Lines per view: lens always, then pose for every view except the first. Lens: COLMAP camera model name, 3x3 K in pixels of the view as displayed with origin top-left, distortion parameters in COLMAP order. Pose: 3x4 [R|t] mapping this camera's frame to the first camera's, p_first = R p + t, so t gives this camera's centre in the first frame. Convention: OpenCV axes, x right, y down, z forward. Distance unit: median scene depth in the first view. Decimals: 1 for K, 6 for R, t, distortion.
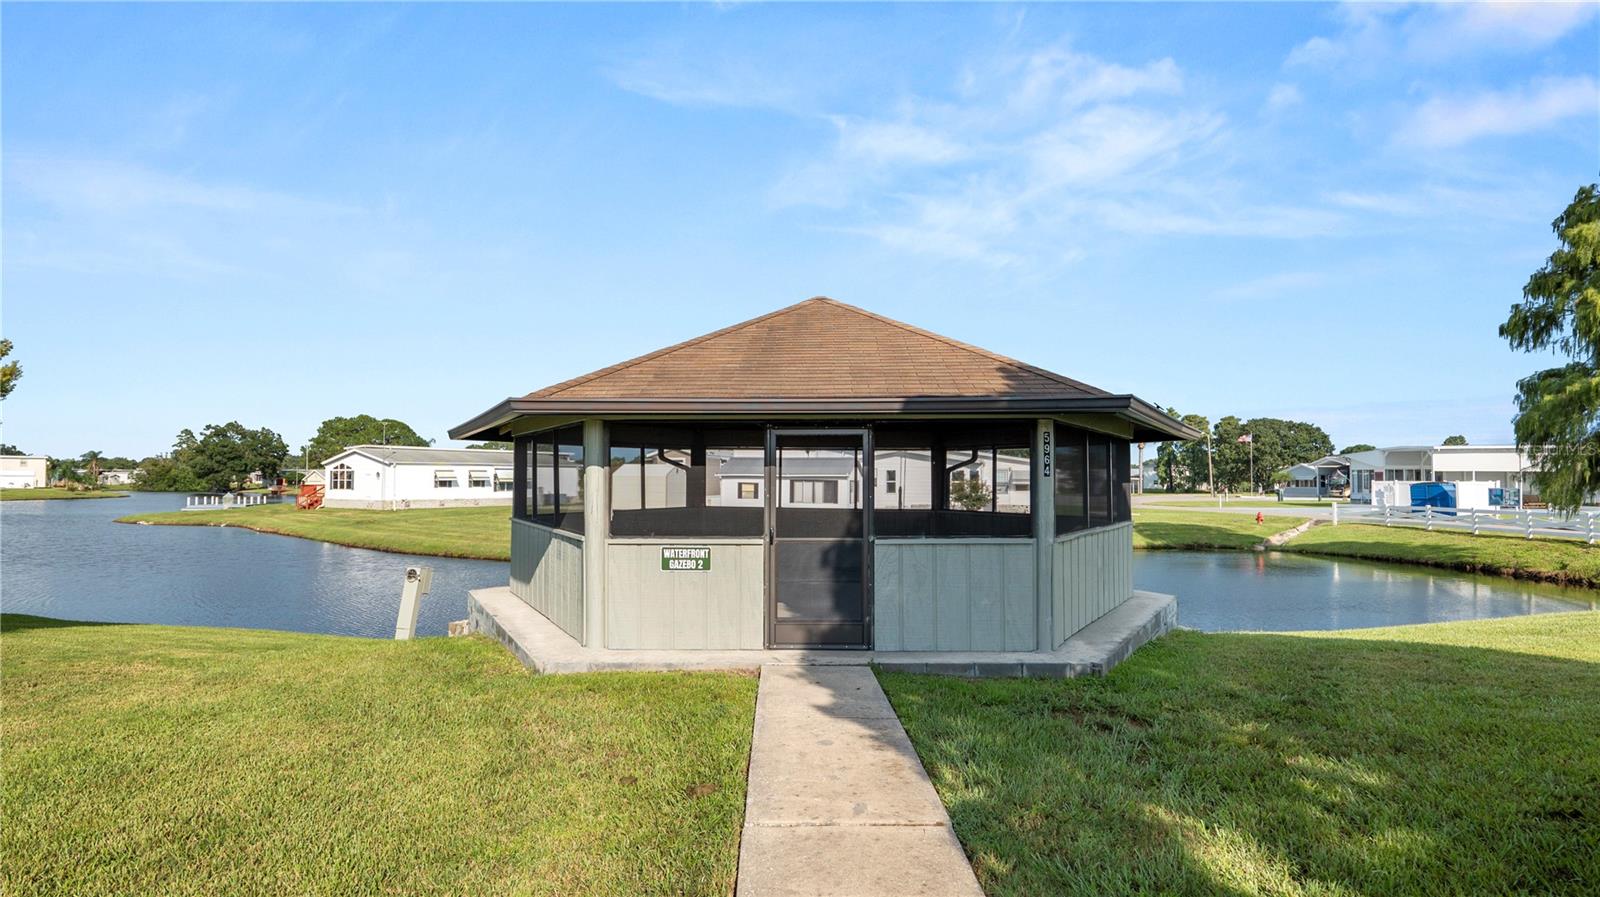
lens RADIAL K [[838.6, 0, 800.0], [0, 838.6, 448.5], [0, 0, 1]] dist [0.003783, 0.000314]
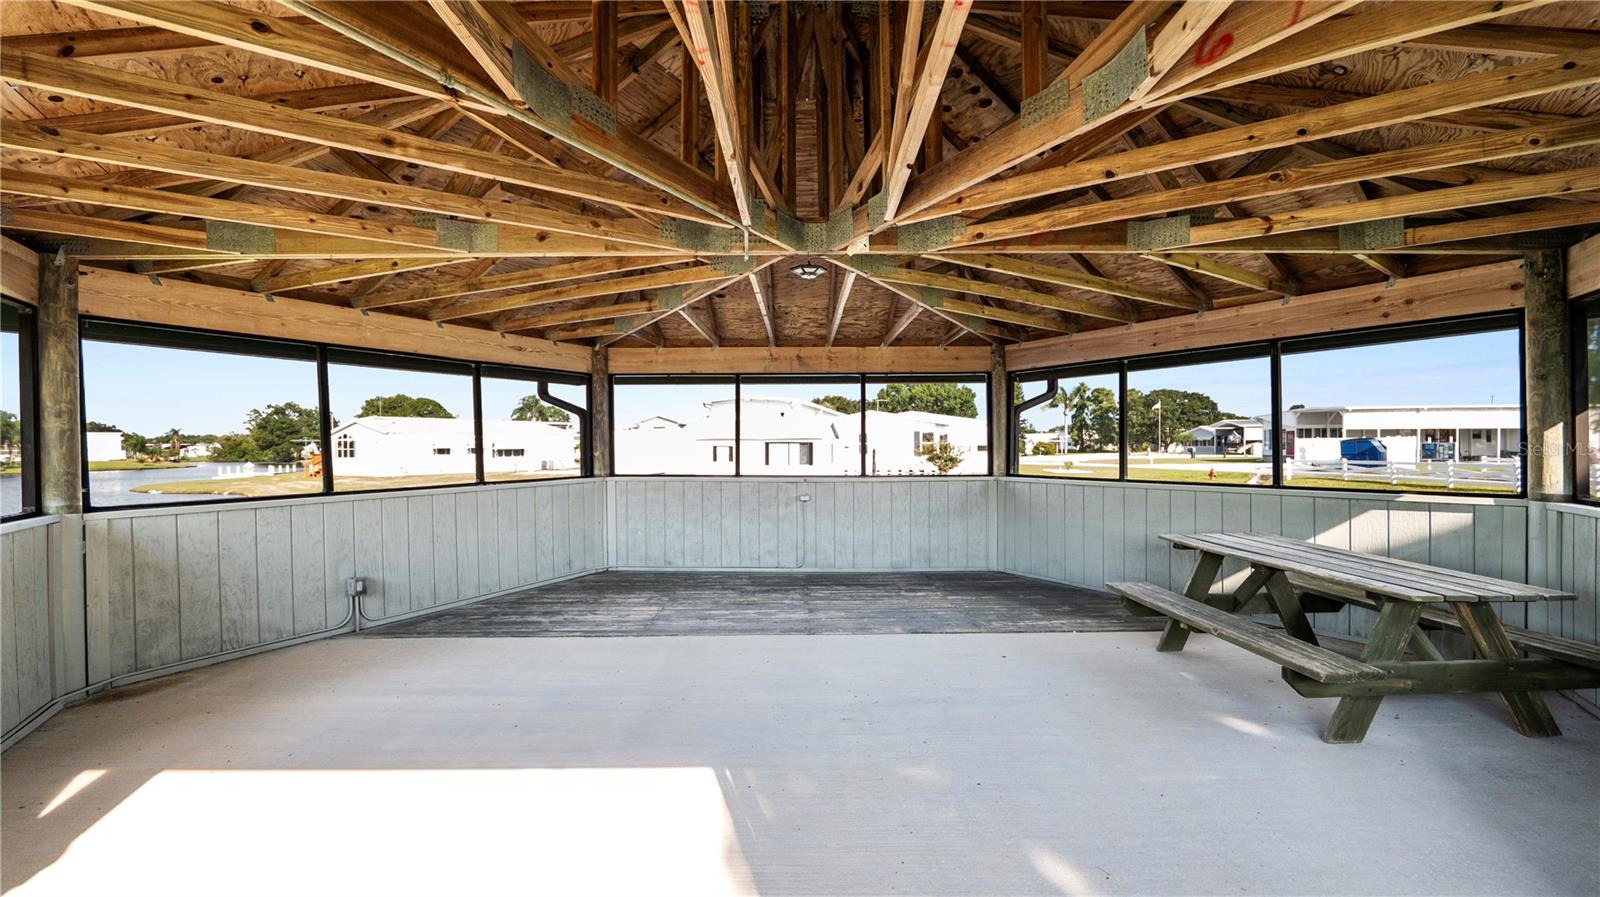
lens RADIAL K [[656.5, 0, 800.0], [0, 656.5, 448.5], [0, 0, 1]] dist [-0.000570, -0.000031]
pose [[0.999197, -0.011687, 0.038320, -0.000414], [0.010130, 0.999125, 0.040580, 0.006277], [-0.038761, -0.040159, 0.998441, 0.102946]]
